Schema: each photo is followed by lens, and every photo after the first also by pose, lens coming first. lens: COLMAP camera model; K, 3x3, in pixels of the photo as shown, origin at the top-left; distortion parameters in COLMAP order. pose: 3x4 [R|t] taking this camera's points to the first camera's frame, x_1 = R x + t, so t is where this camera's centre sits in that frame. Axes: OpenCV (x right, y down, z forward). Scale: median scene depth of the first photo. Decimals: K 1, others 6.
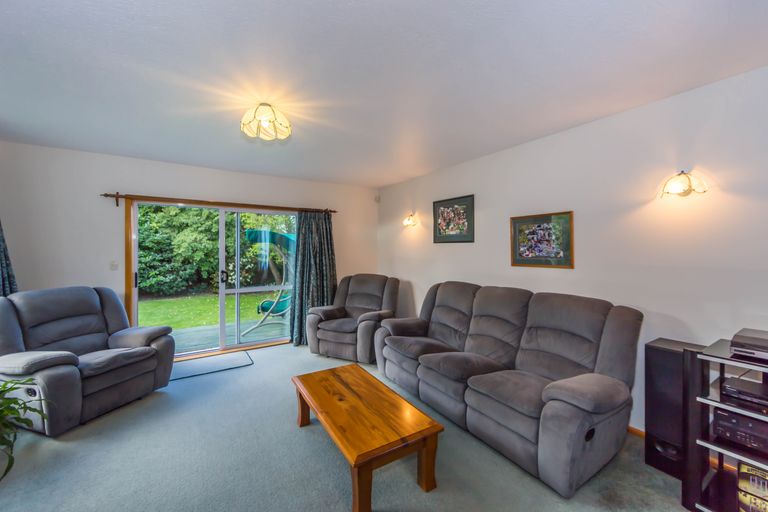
lens RADIAL K [[315.8, 0, 398.3], [0, 315.8, 239.9], [0, 0, 1]] dist [-0.000538, -0.000035]
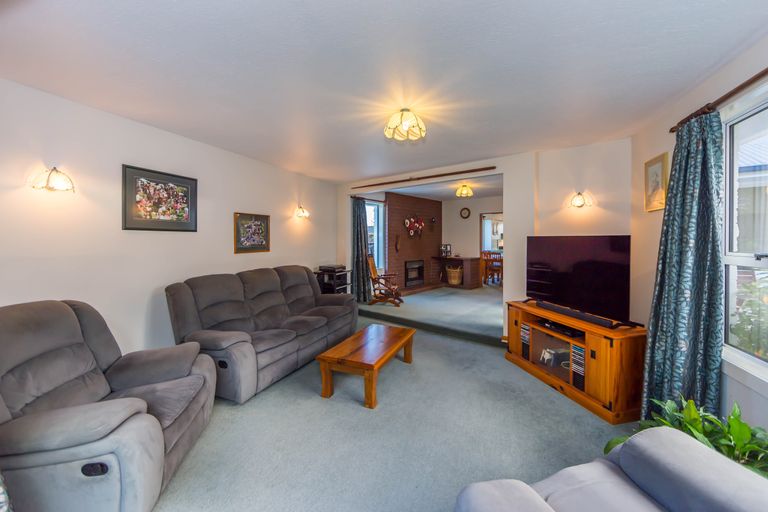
lens RADIAL K [[315.8, 0, 386.6], [0, 315.8, 252.1], [0, 0, 1]] dist [-0.000538, -0.000035]
pose [[-0.584596, -0.009351, 0.811271, -0.772916], [0.002299, 0.999910, 0.013182, 0.052164], [-0.811321, 0.009571, -0.584522, 1.019714]]
